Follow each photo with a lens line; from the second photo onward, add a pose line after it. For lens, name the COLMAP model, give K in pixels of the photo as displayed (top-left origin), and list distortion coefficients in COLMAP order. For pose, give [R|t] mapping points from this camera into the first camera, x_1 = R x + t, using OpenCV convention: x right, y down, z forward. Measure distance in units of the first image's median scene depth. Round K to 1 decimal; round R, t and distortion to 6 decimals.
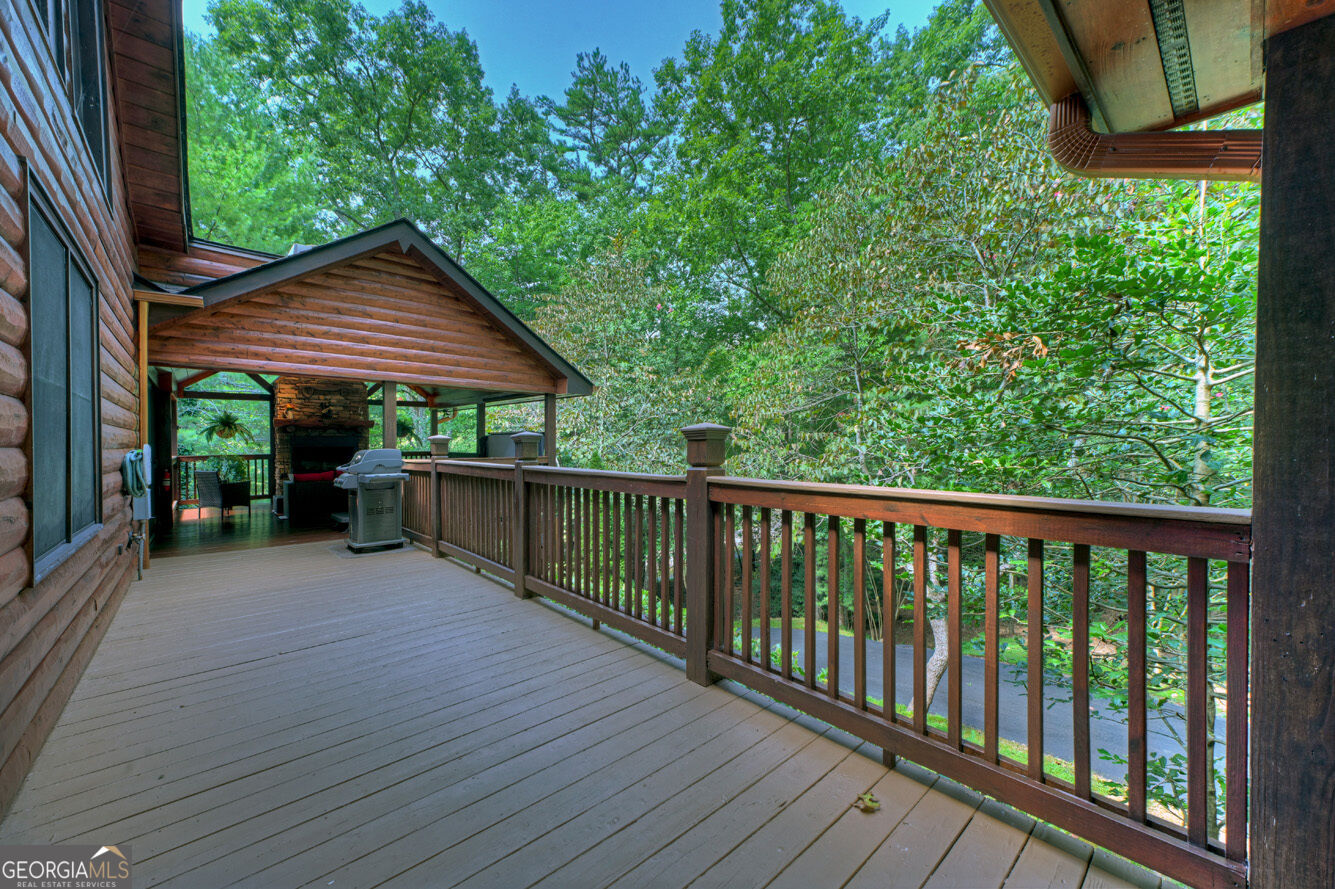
lens RADIAL K [[519.5, 0, 672.9], [0, 519.5, 451.1], [0, 0, 1]] dist [0.008738, -0.000273]
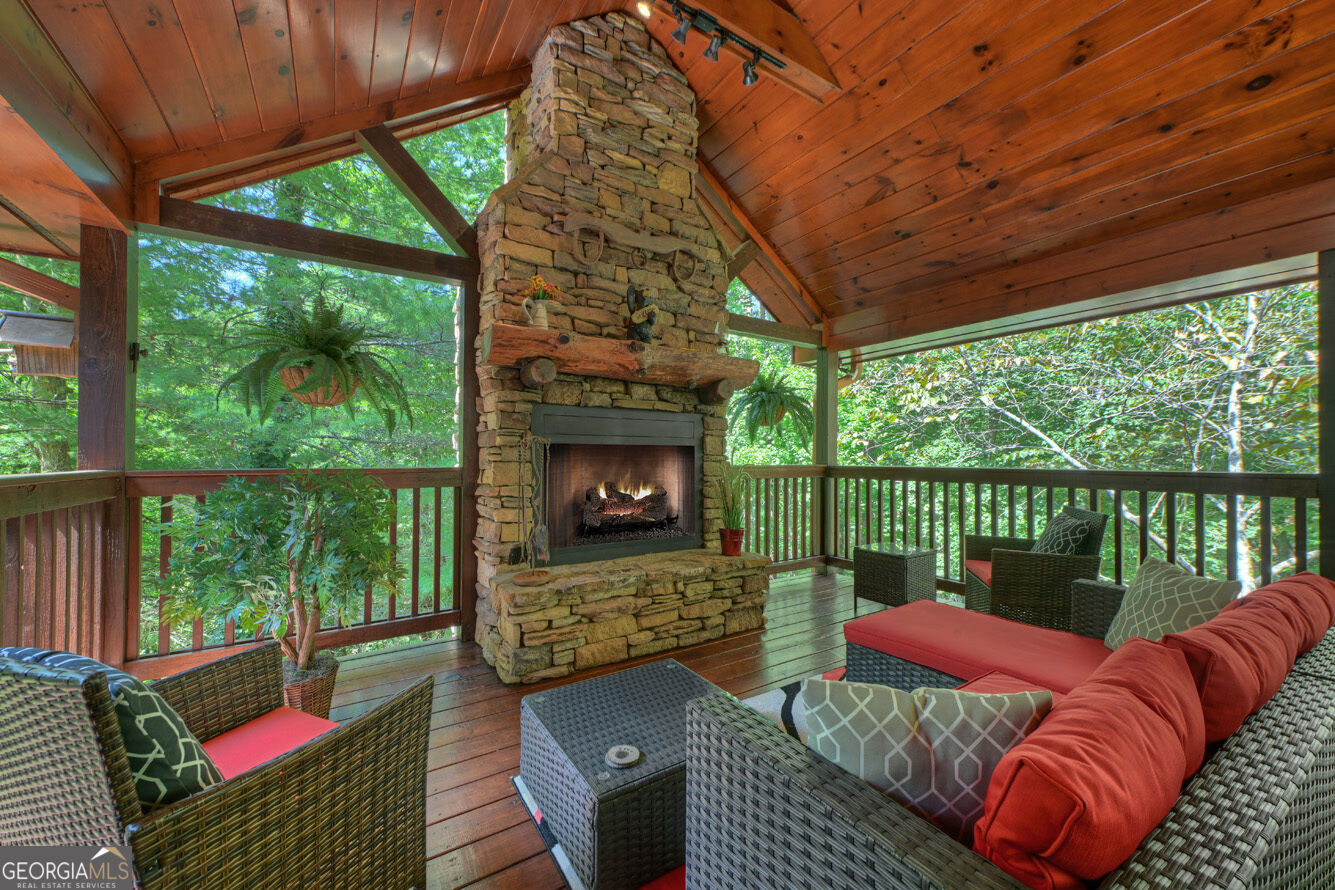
lens RADIAL K [[519.5, 0, 670.6], [0, 519.5, 447.1], [0, 0, 1]] dist [0.008738, -0.000273]
pose [[0.984150, 0.004248, -0.177288, -0.617887], [-0.010203, 0.999413, -0.032695, 0.002450], [0.177045, 0.033985, 0.983616, 0.751851]]
